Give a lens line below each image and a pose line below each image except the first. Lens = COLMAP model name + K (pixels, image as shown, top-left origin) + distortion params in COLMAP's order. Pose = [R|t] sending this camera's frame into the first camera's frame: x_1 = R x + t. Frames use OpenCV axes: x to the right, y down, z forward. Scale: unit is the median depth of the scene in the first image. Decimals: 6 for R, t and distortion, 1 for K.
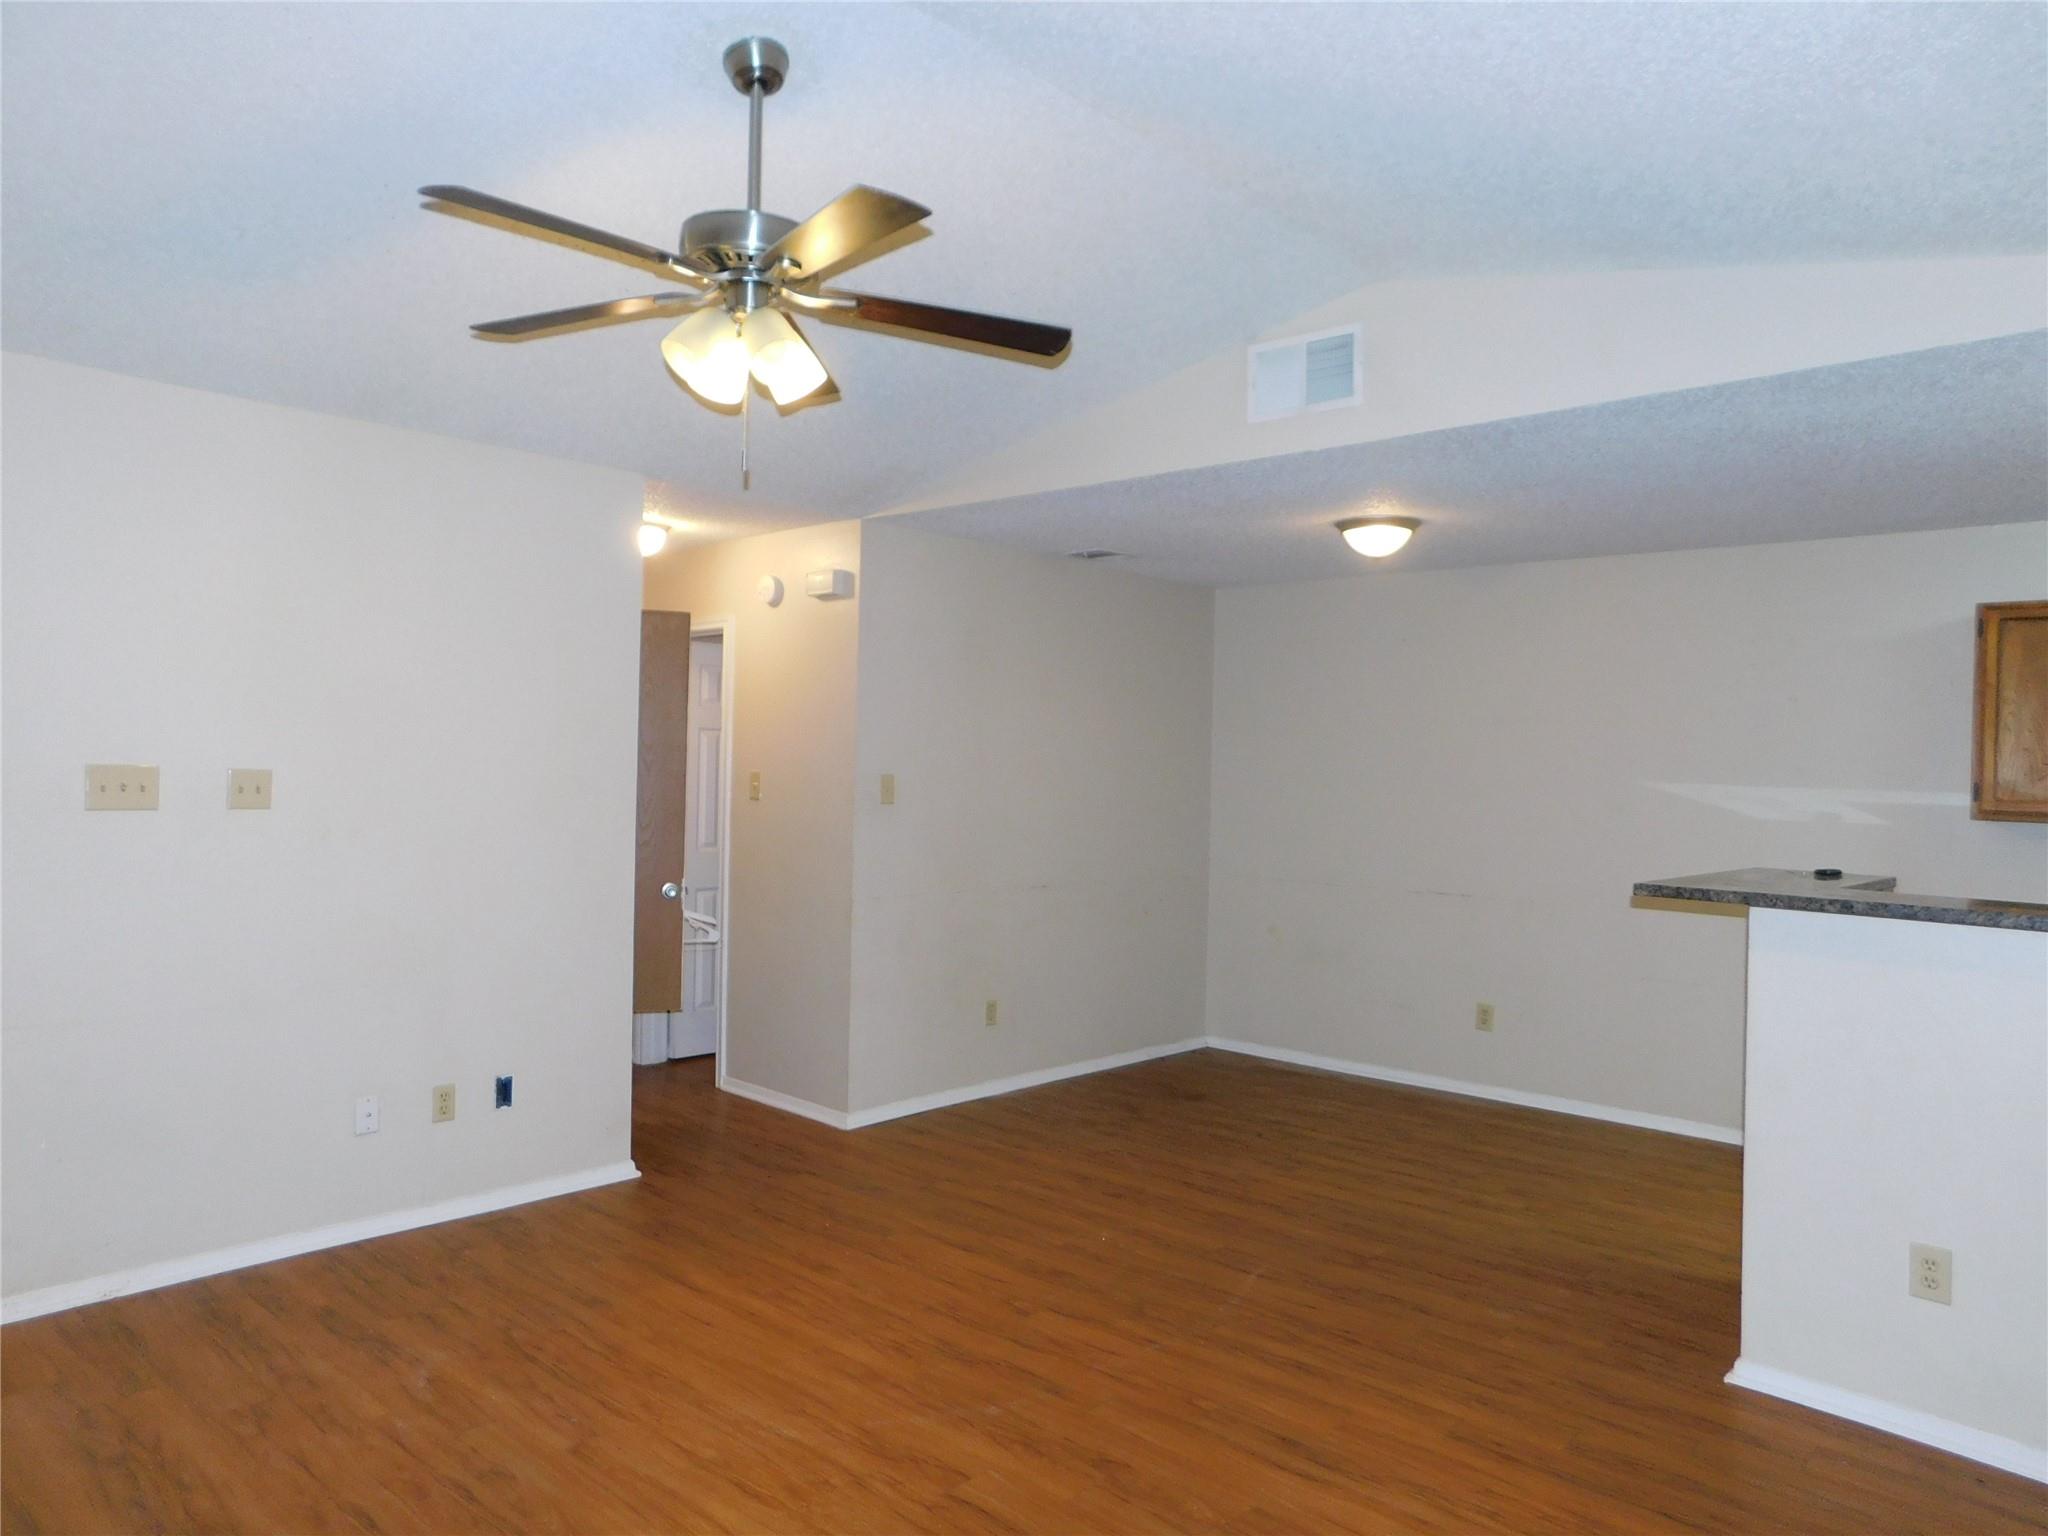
lens RADIAL K [[1345.3, 0, 1016.3], [0, 1345.3, 771.0], [0, 0, 1]] dist [-0.060938, 0.035487]
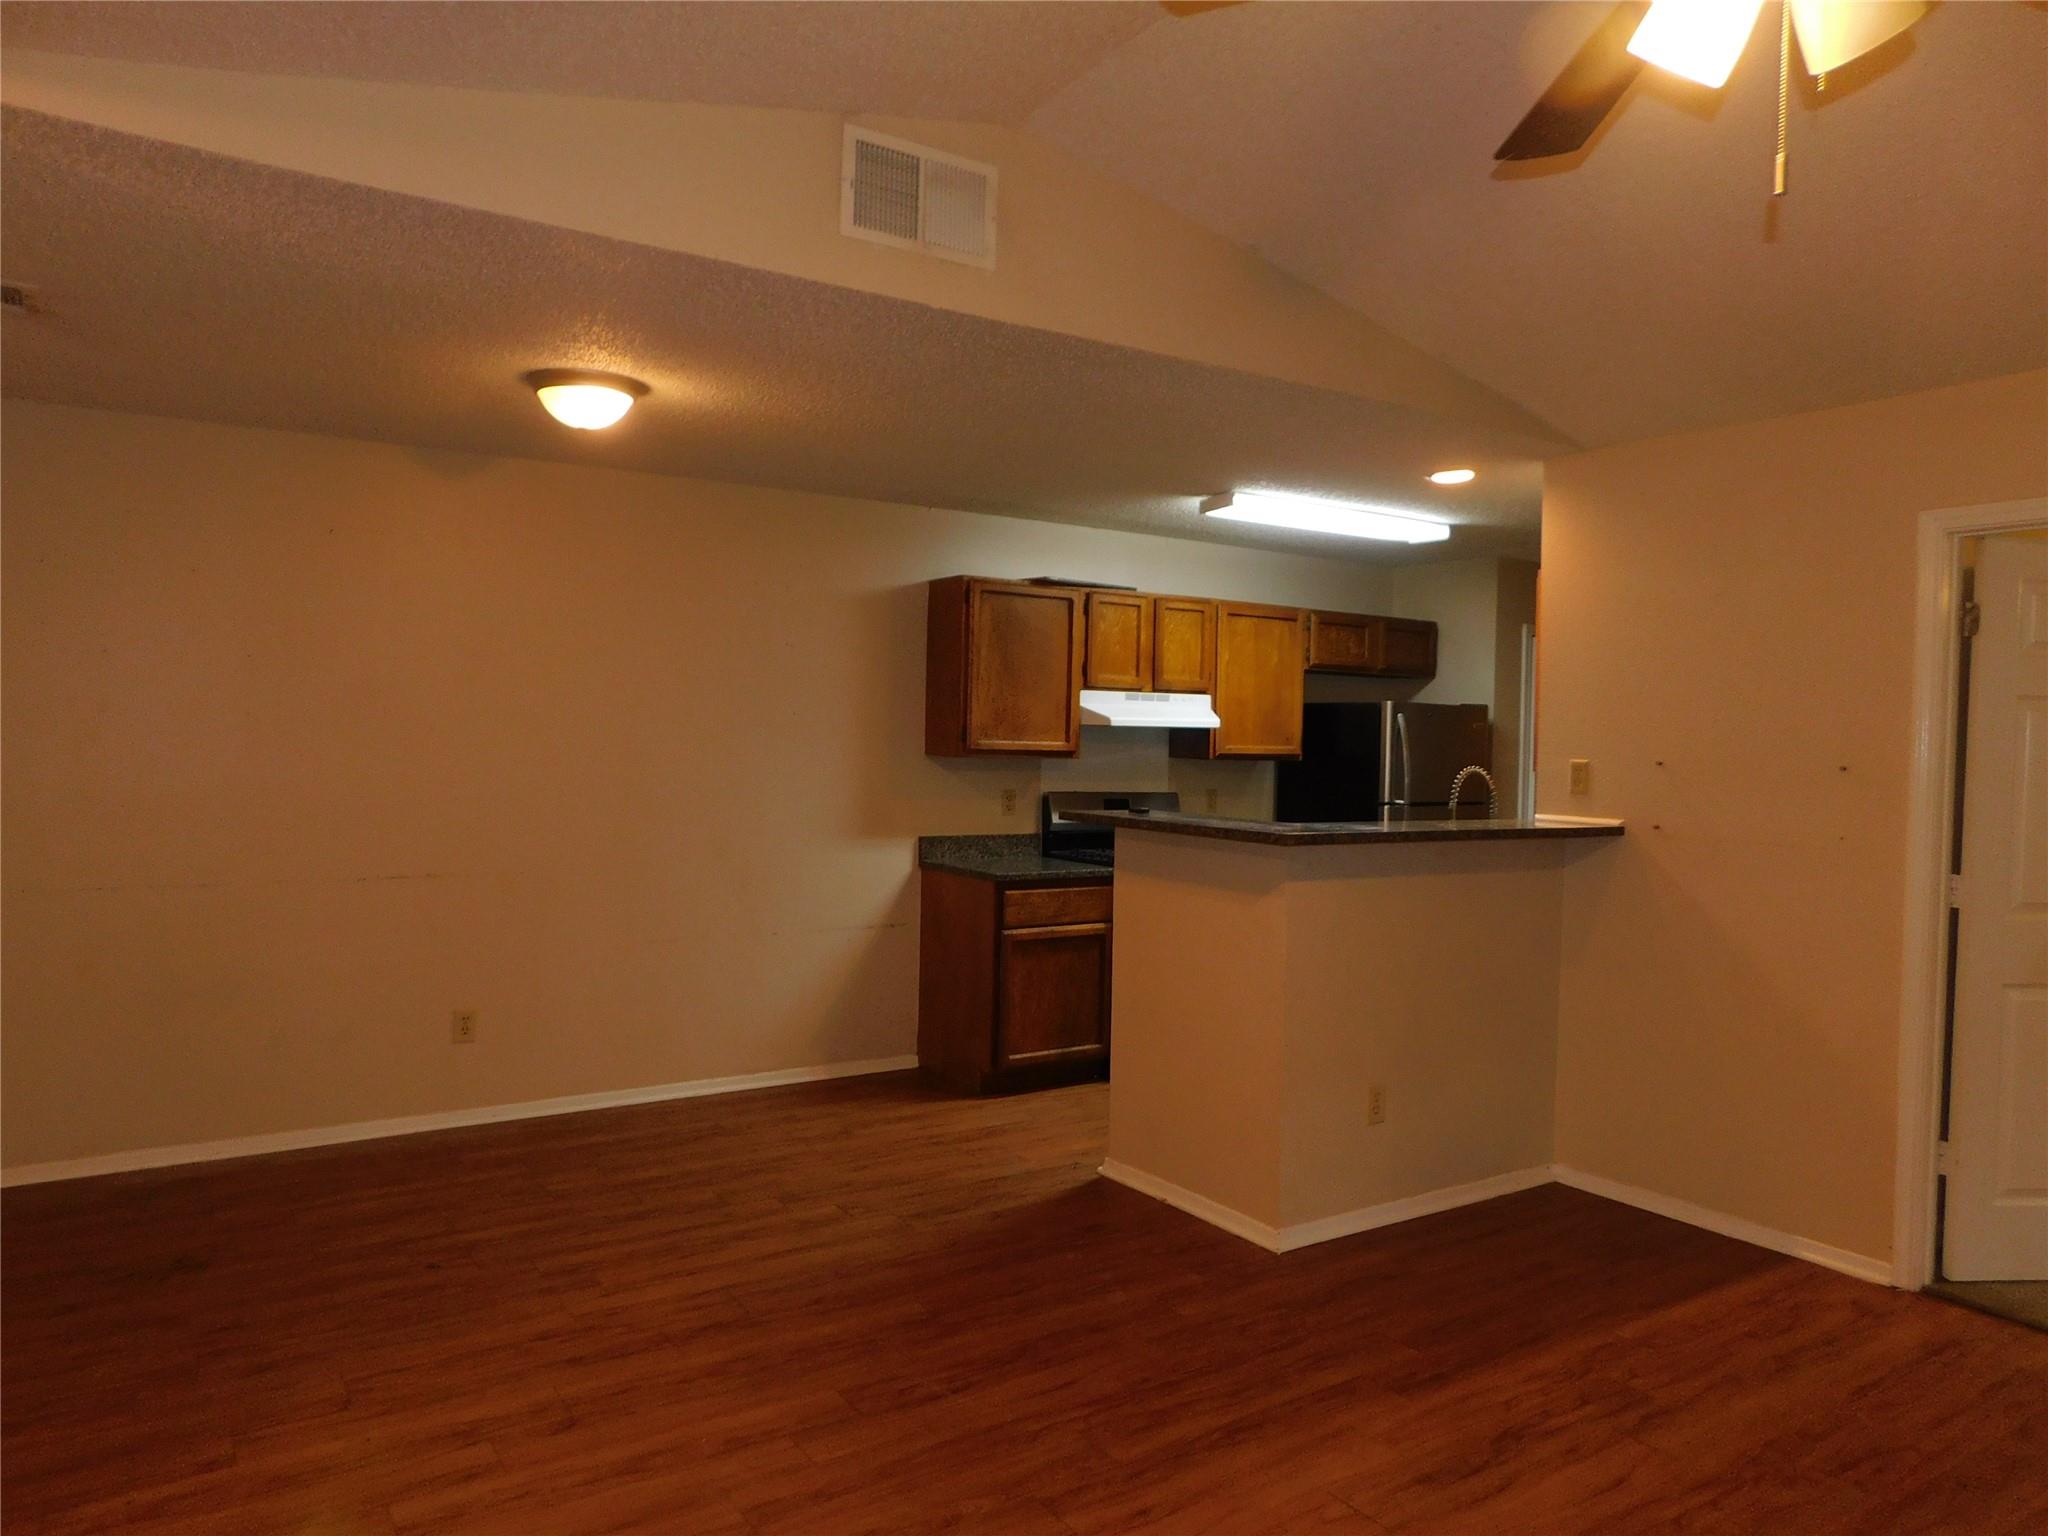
lens RADIAL K [[1345.3, 0, 1016.3], [0, 1345.3, 771.0], [0, 0, 1]] dist [-0.060938, 0.035487]
pose [[0.247567, -0.041903, 0.967964, -0.441274], [-0.005546, 0.998987, 0.044664, -0.005667], [-0.968855, -0.016426, 0.247083, 0.662300]]
